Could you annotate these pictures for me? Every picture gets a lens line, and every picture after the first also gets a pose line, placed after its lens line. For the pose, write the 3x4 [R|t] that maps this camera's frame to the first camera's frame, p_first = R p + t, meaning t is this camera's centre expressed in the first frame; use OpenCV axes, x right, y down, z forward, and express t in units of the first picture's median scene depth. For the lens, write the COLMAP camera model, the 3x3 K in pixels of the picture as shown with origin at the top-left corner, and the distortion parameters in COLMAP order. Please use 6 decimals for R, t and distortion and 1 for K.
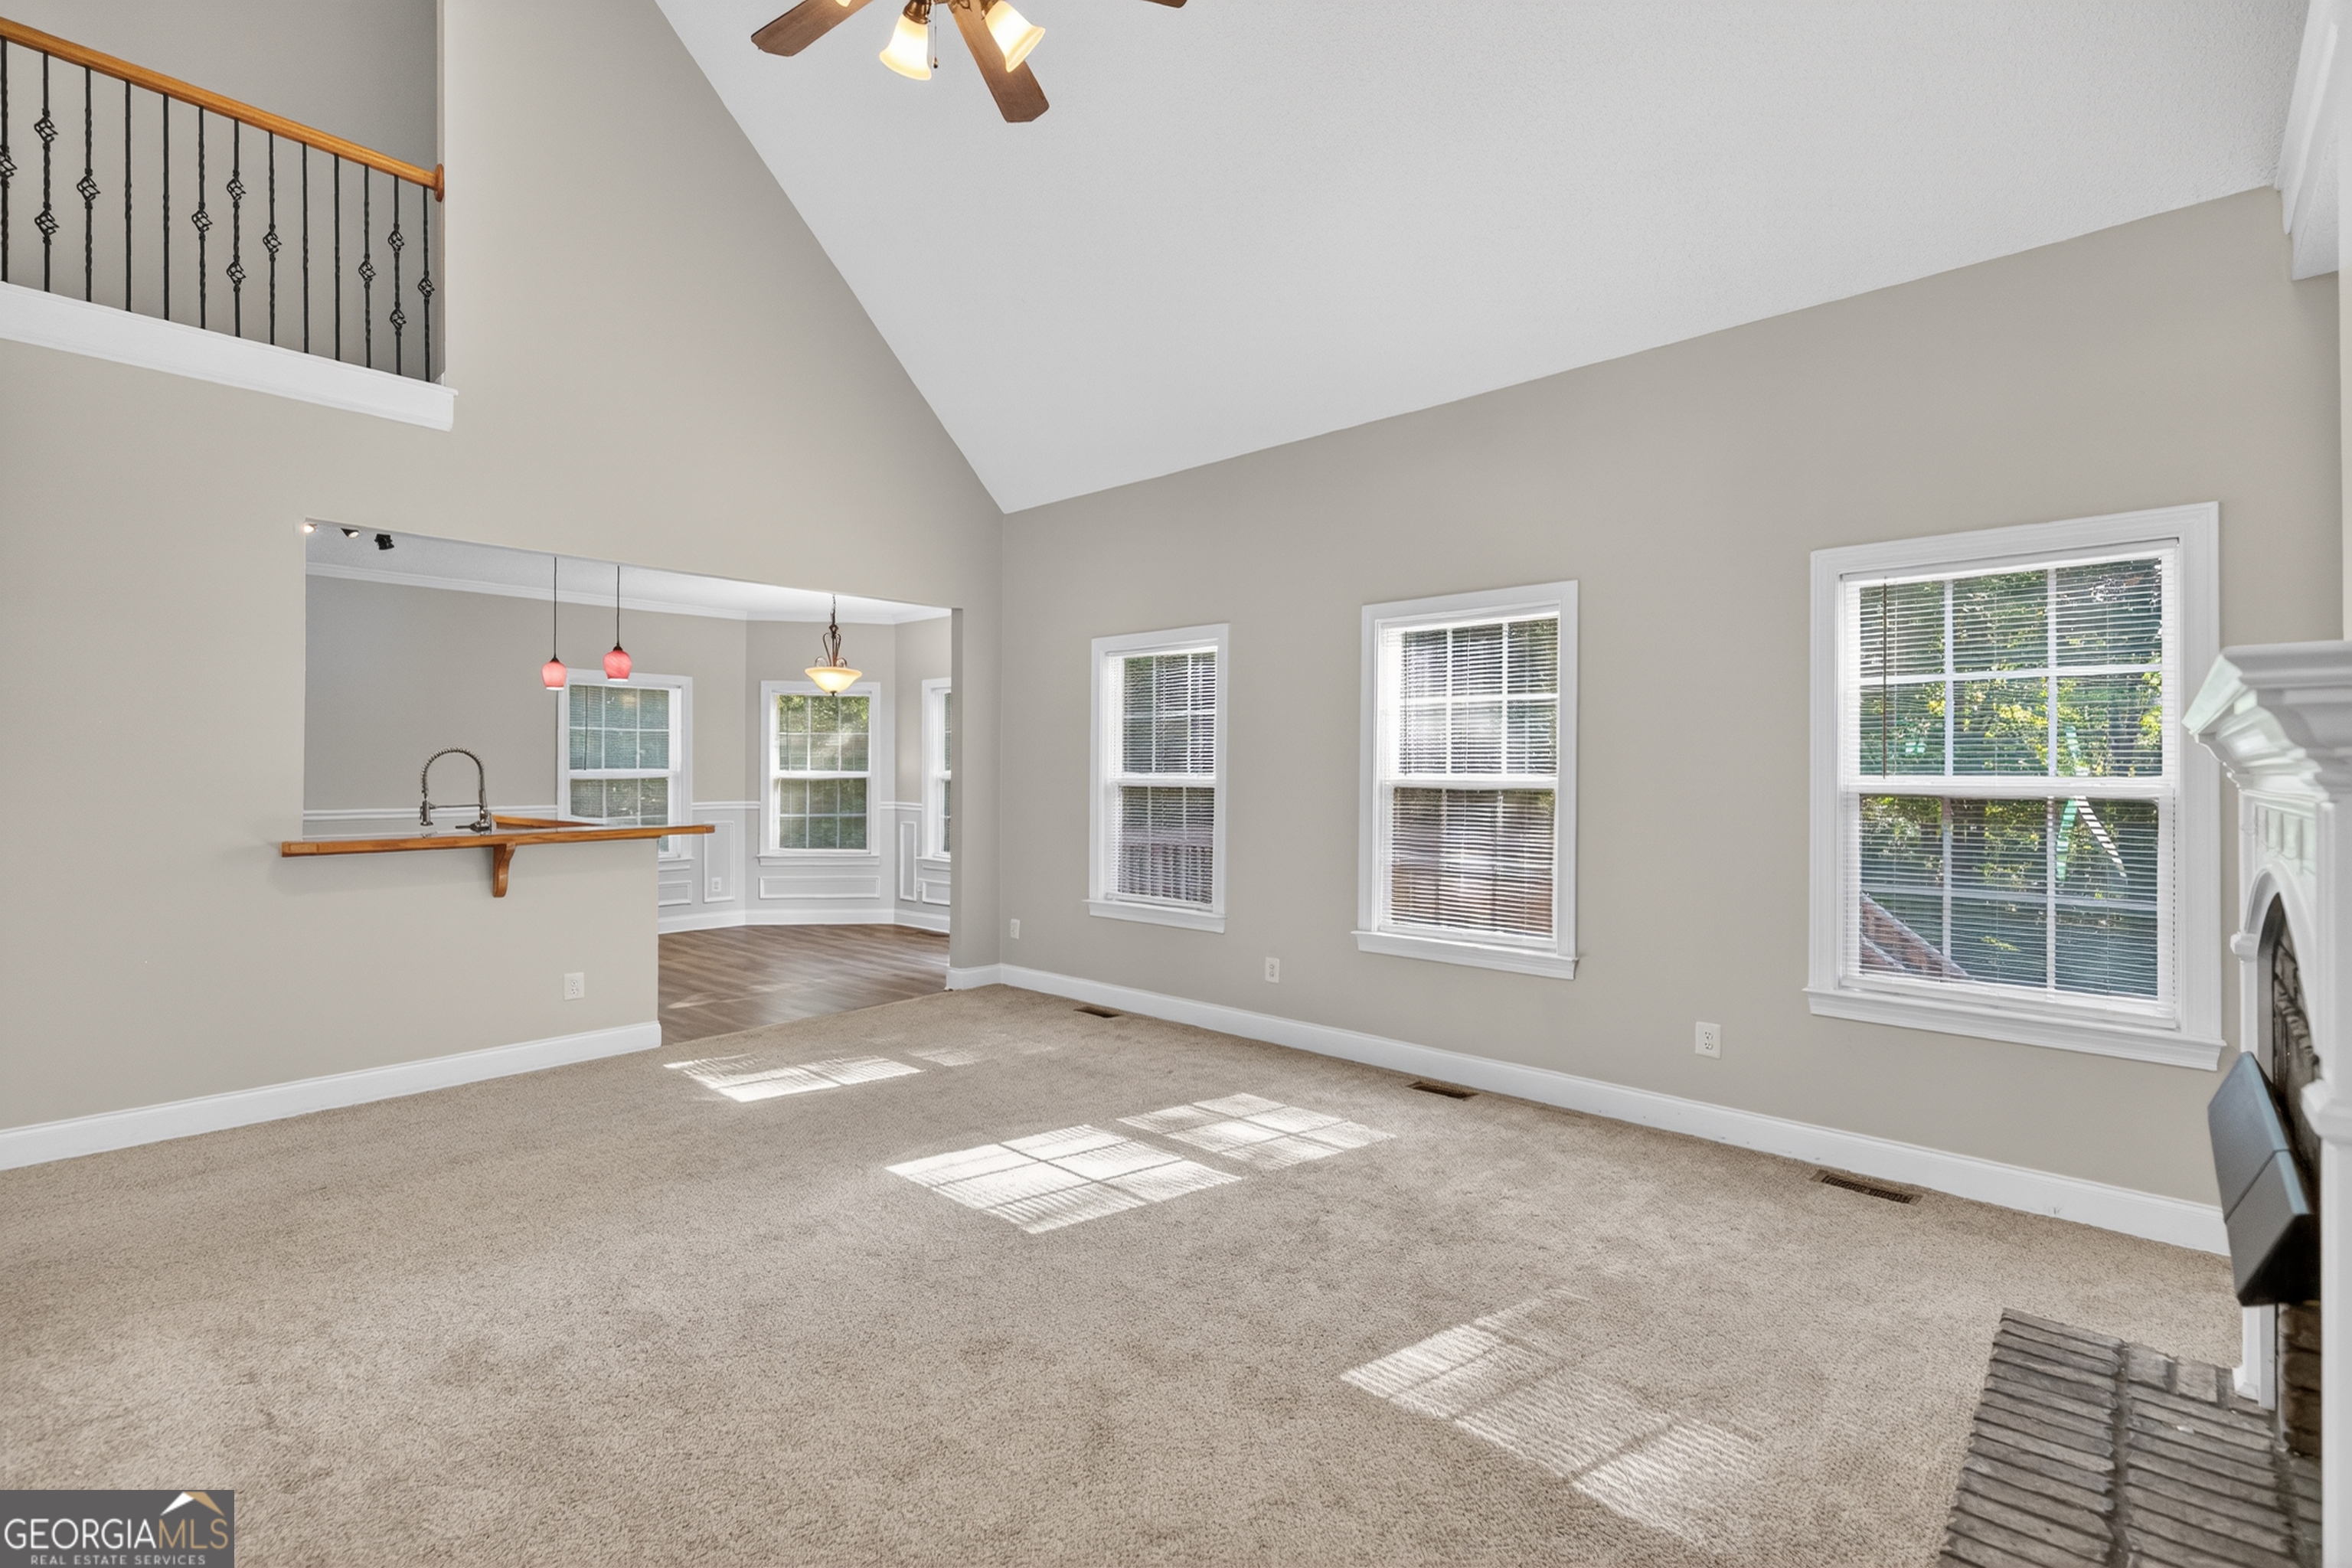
lens RADIAL K [[1060.6, 0, 1182.0], [0, 1060.6, 772.6], [0, 0, 1]] dist [0.003216, 0.000151]
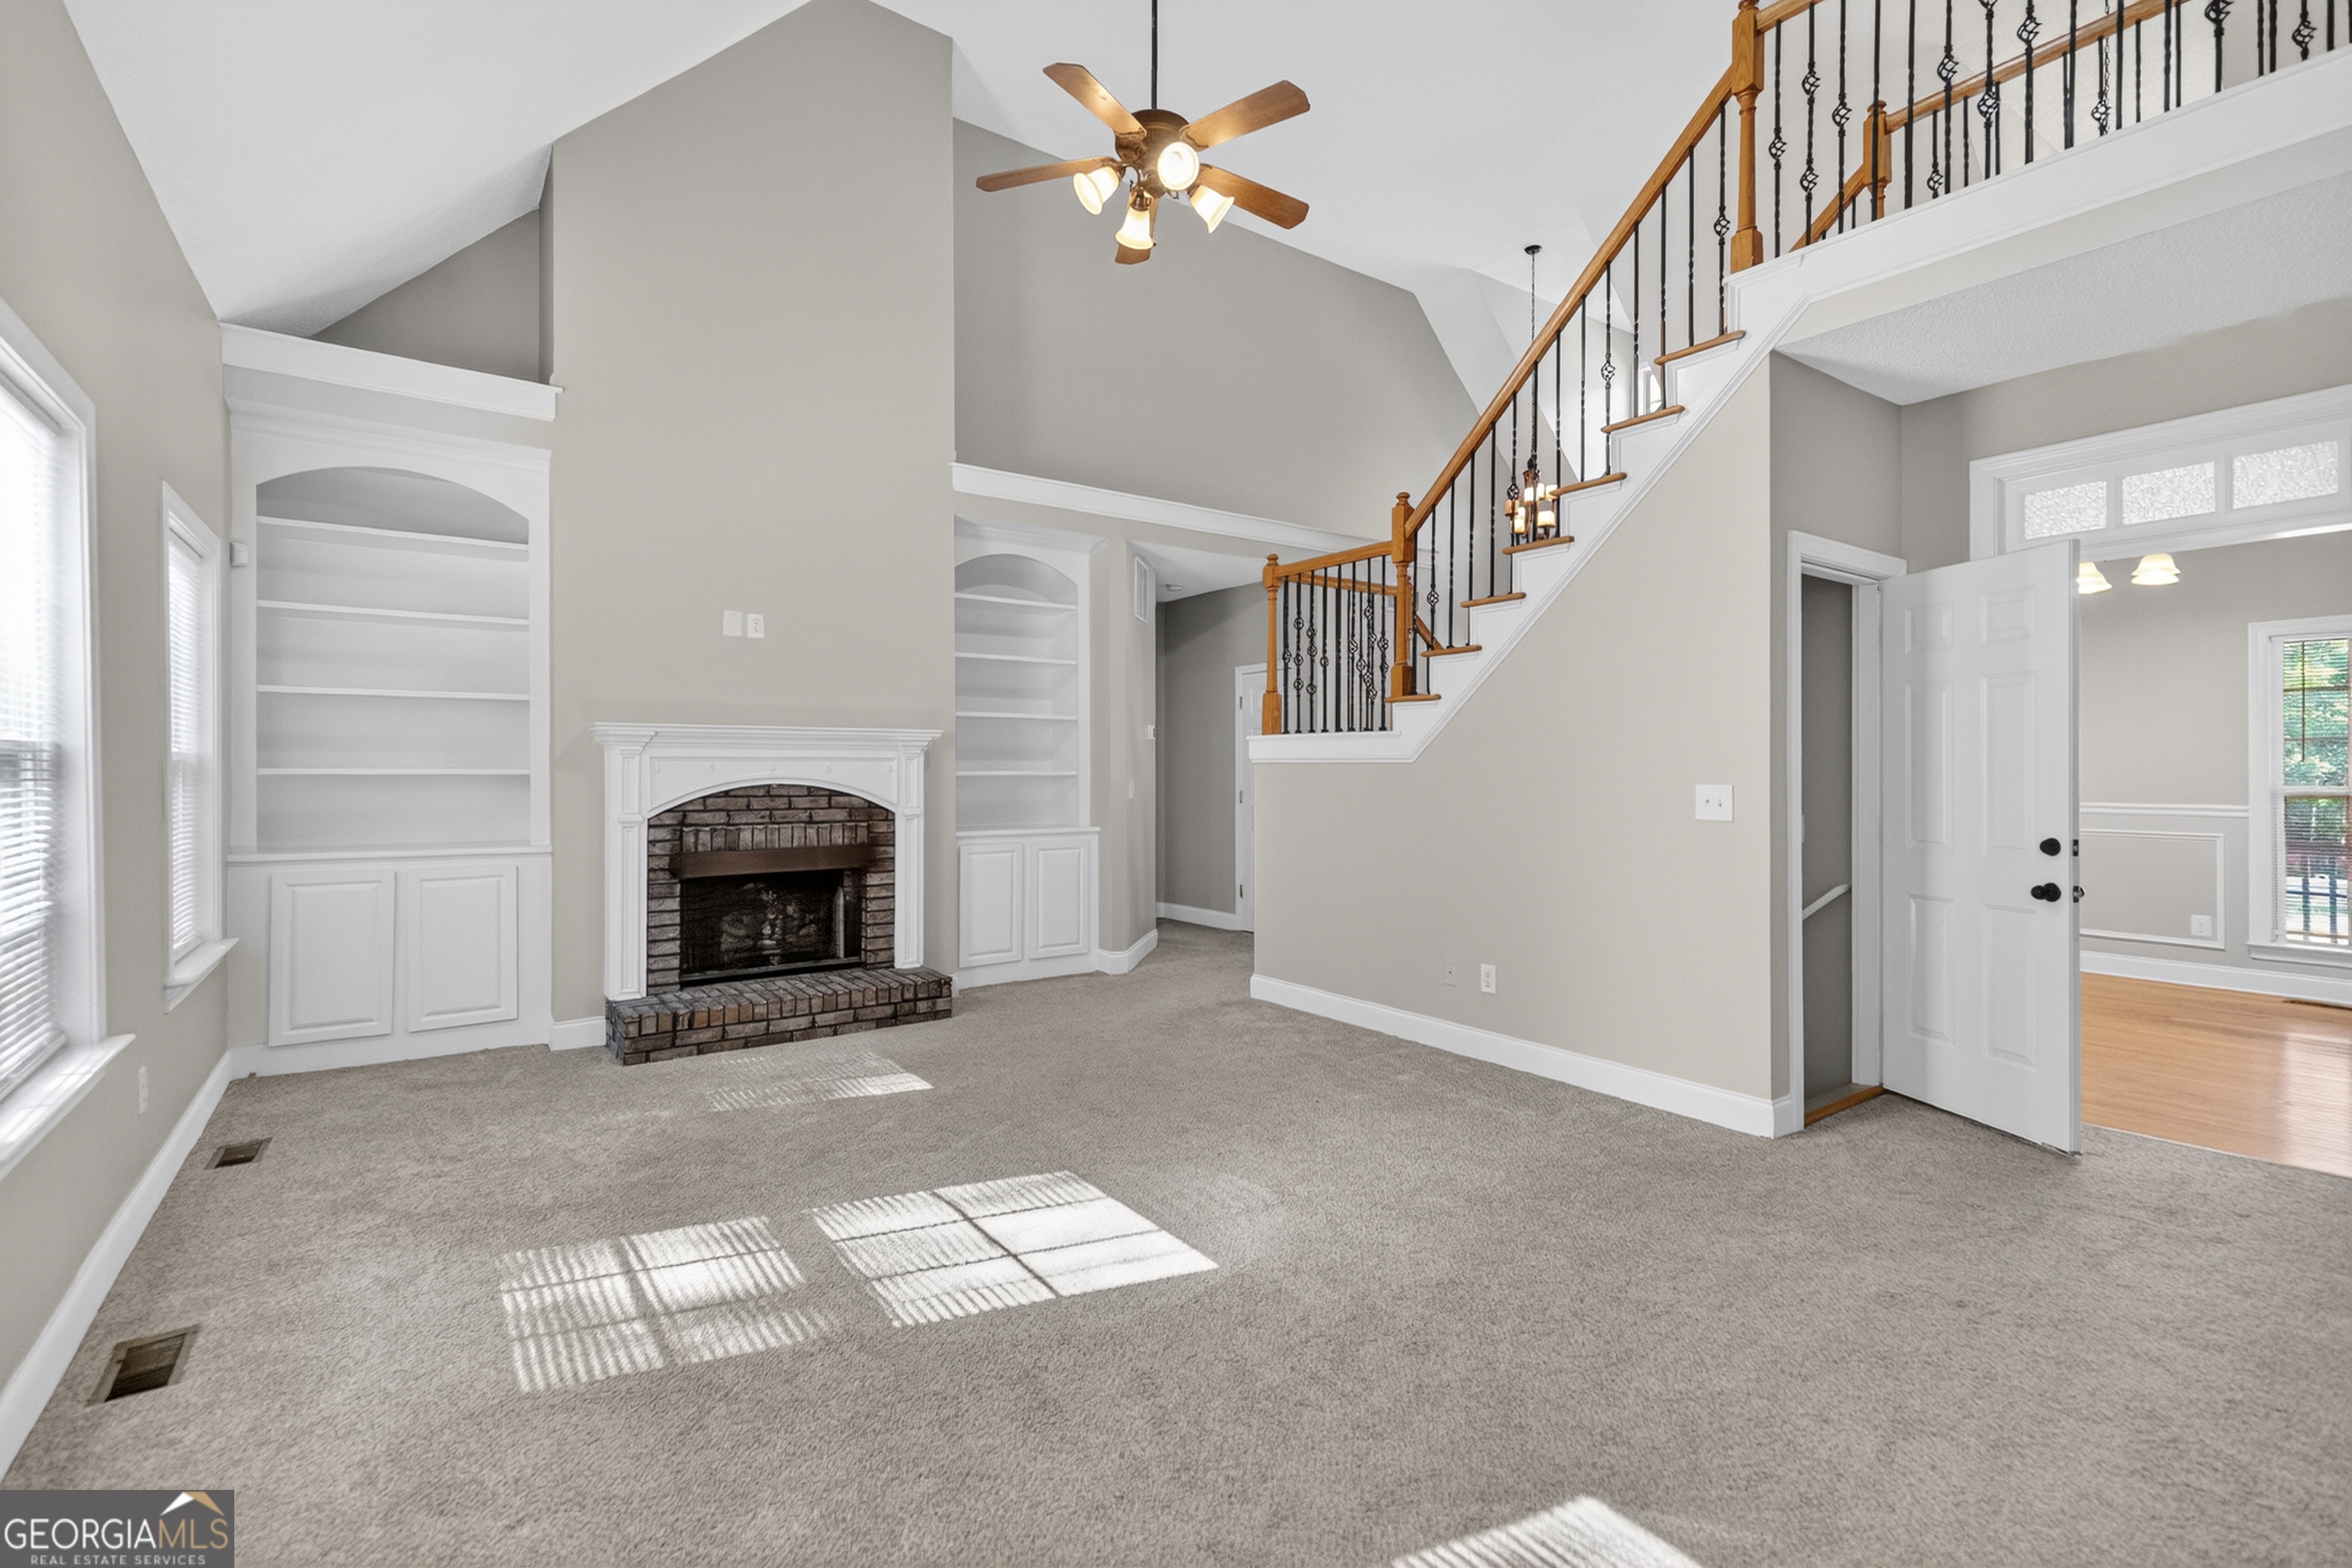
lens RADIAL K [[1060.6, 0, 1179.1], [0, 1060.6, 773.0], [0, 0, 1]] dist [0.003216, 0.000151]
pose [[-0.979325, -0.006210, 0.202199, -0.383532], [-0.005942, 0.999980, 0.001931, 0.025402], [-0.202207, 0.000689, -0.979343, 1.650694]]
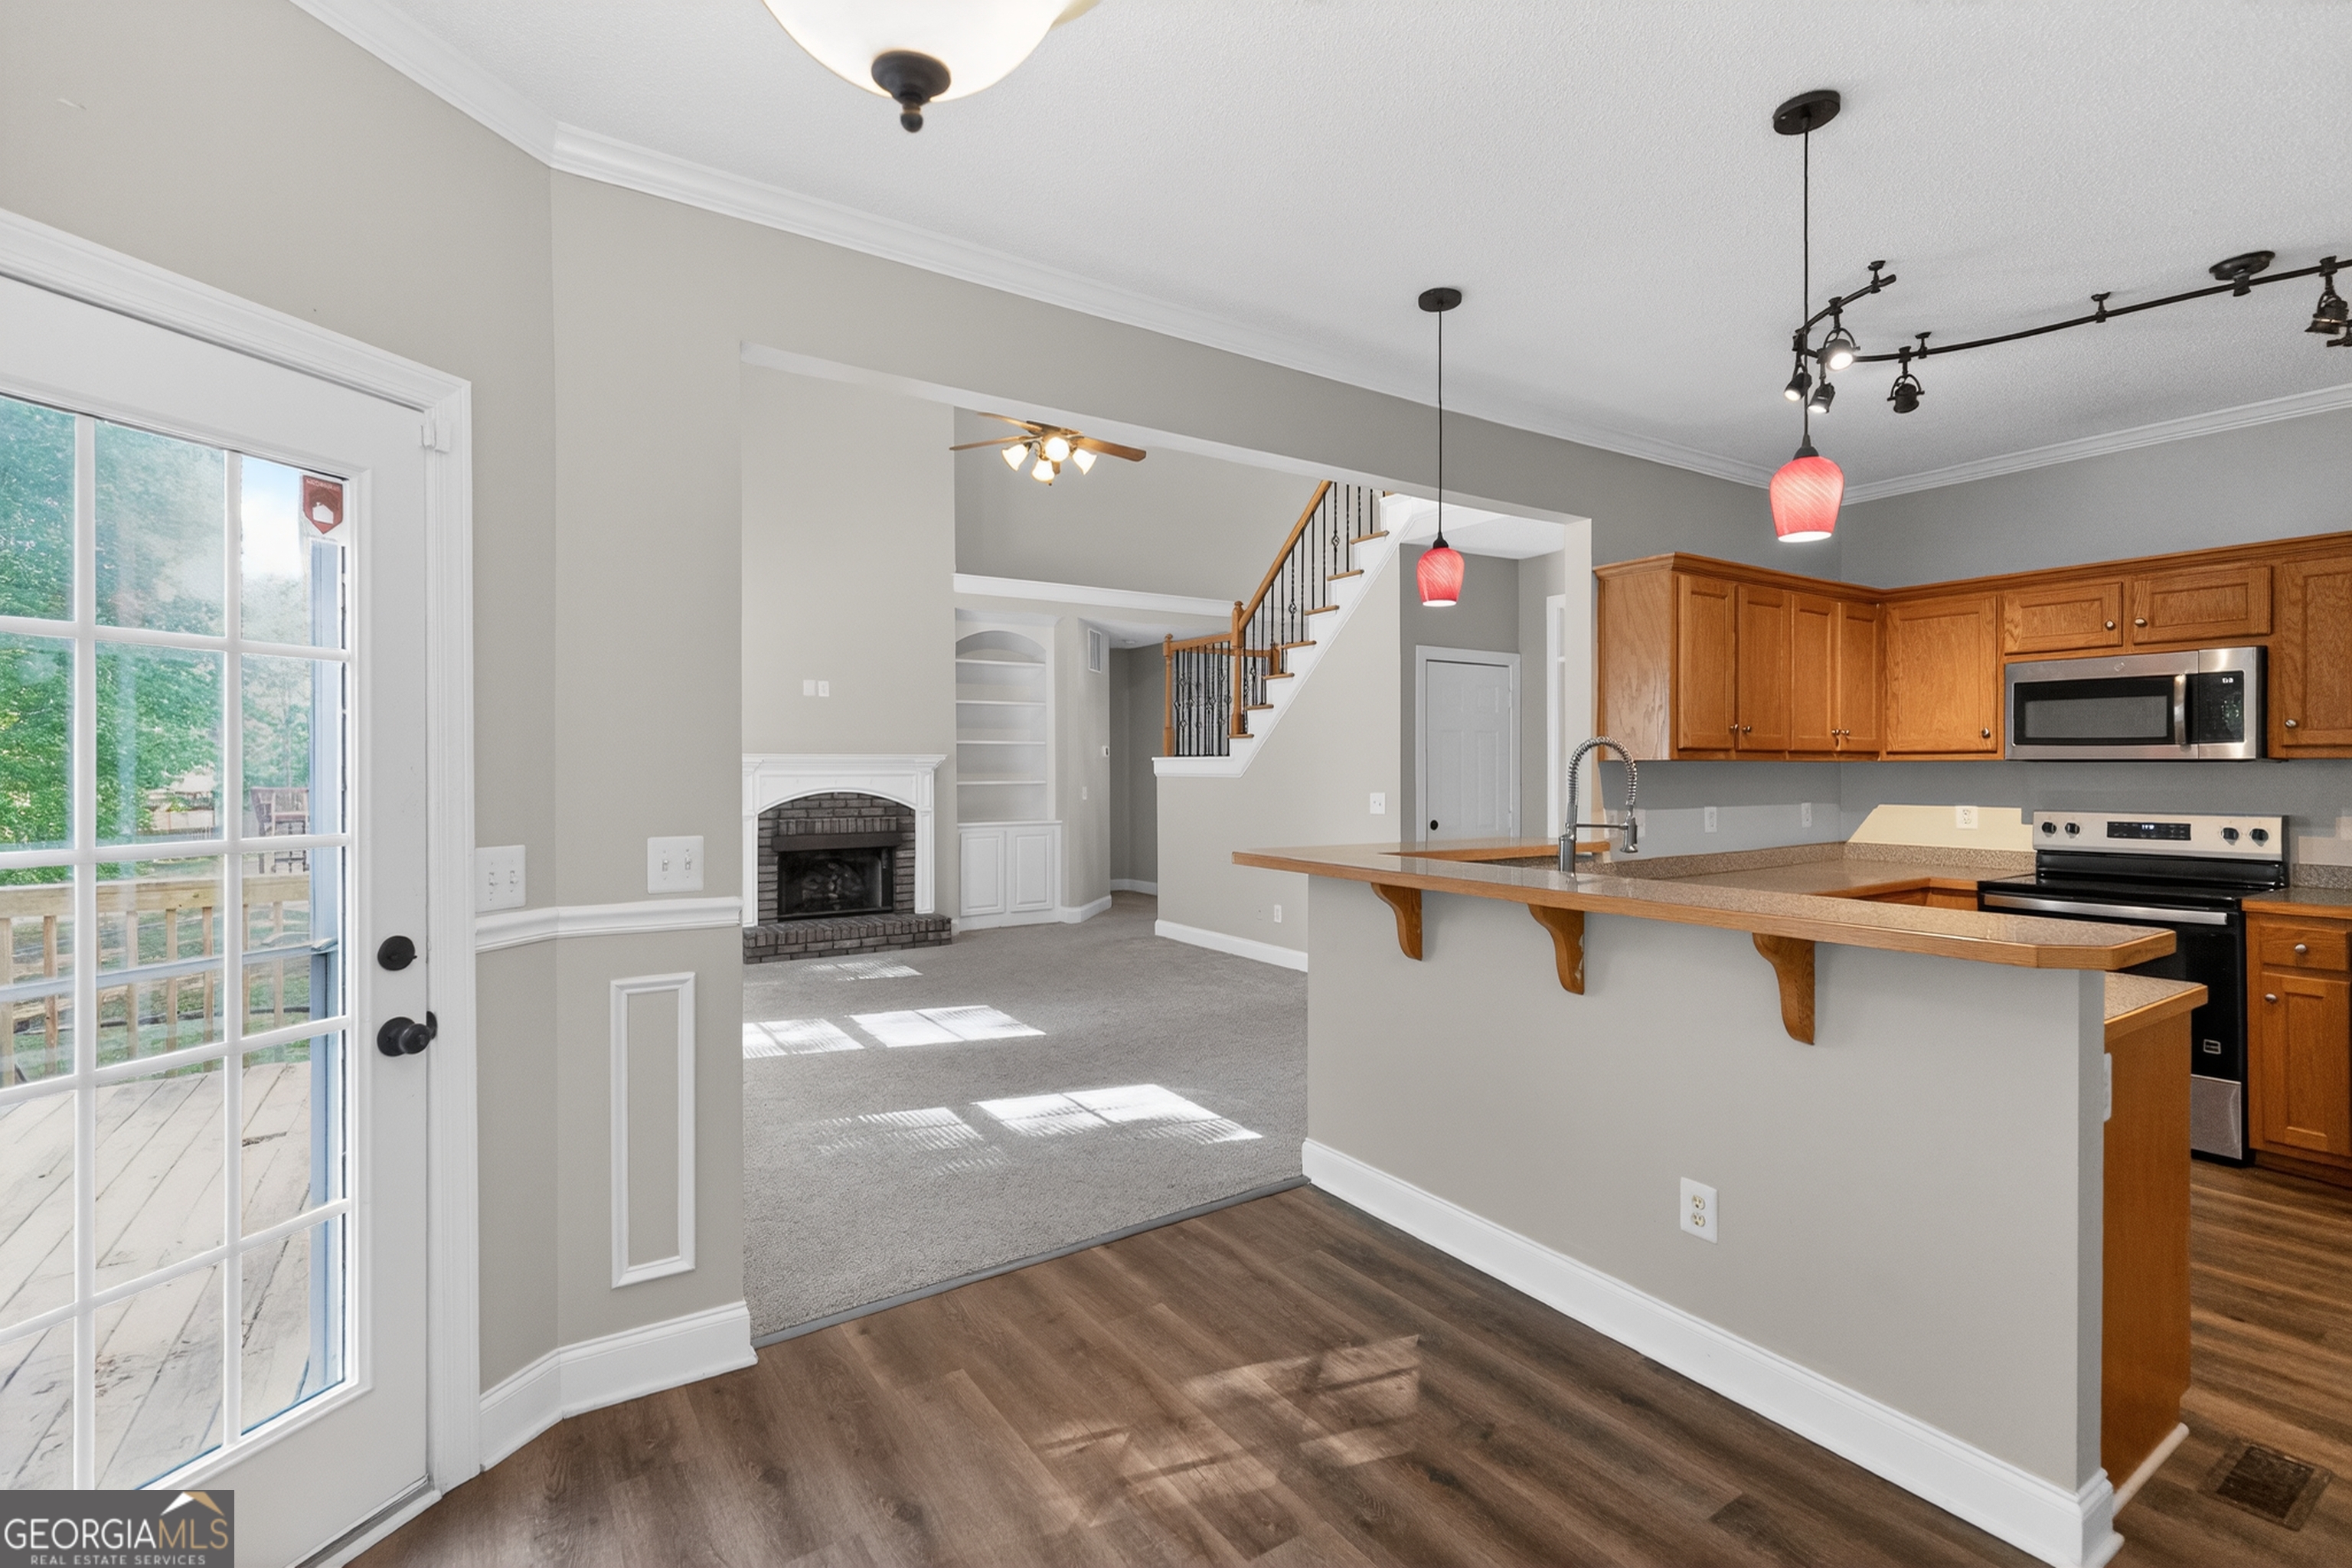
lens RADIAL K [[1060.6, 0, 1177.8], [0, 1060.6, 778.1], [0, 0, 1]] dist [0.003216, 0.000151]
pose [[-0.968075, -0.005098, 0.250611, -0.793586], [-0.003632, 0.999973, 0.006313, 0.001722], [-0.250636, 0.005201, -0.968067, 2.306862]]
